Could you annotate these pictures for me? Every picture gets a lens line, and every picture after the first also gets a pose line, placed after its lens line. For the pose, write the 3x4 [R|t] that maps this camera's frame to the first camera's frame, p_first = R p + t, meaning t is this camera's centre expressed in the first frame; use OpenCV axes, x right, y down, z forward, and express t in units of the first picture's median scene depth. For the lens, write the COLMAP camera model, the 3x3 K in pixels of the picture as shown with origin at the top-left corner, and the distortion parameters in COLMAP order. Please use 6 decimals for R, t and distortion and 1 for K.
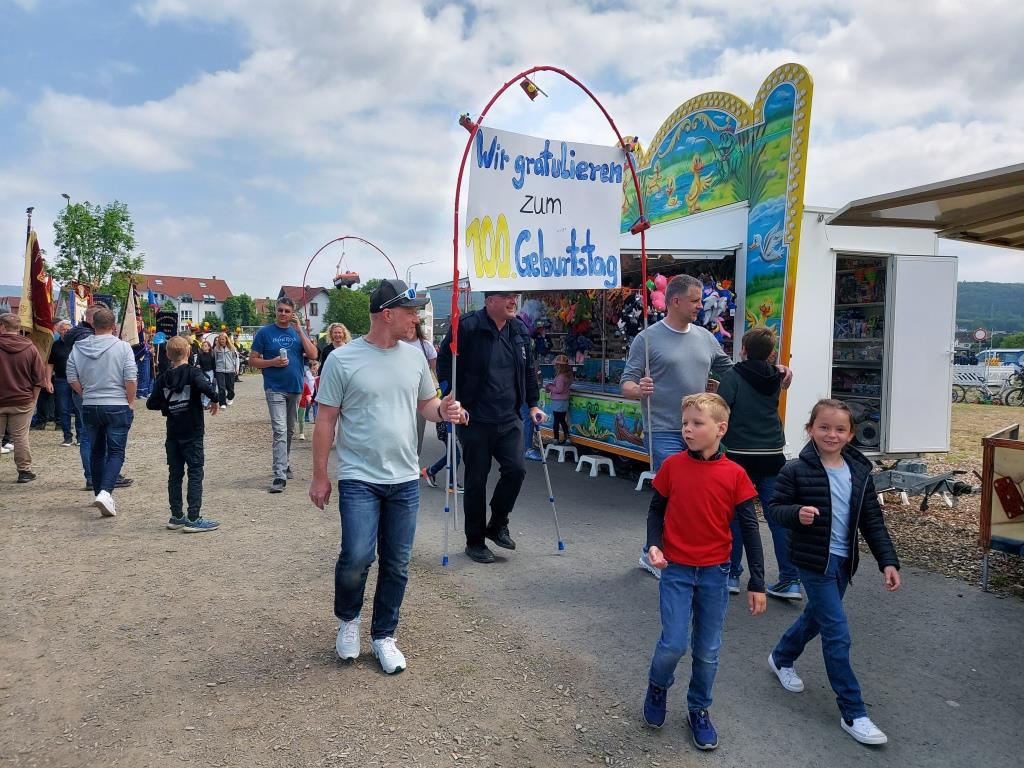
lens RADIAL K [[748.0, 0, 518.5], [0, 748.0, 390.6], [0, 0, 1]] dist [0.052351, -0.047251]
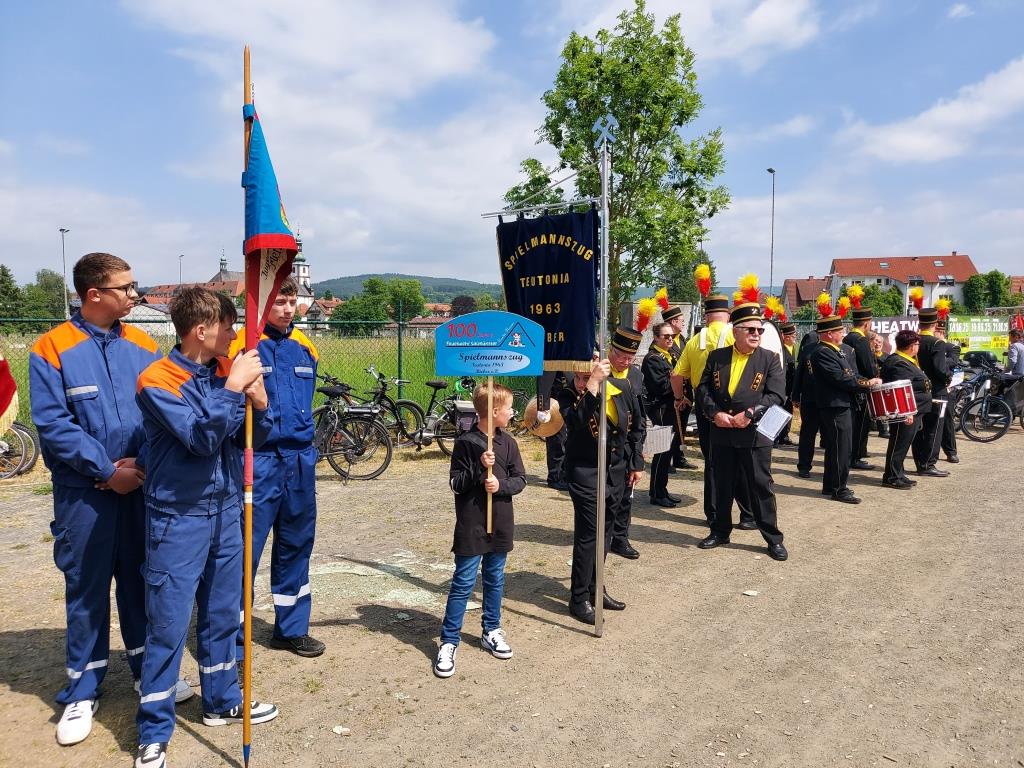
lens RADIAL K [[748.0, 0, 511.3], [0, 748.0, 384.1], [0, 0, 1]] dist [0.052351, -0.047251]
pose [[0.610933, 0.034149, -0.790946, -0.050880], [-0.032568, 0.999308, 0.017990, -0.010024], [0.791012, 0.014769, 0.611622, 0.141466]]
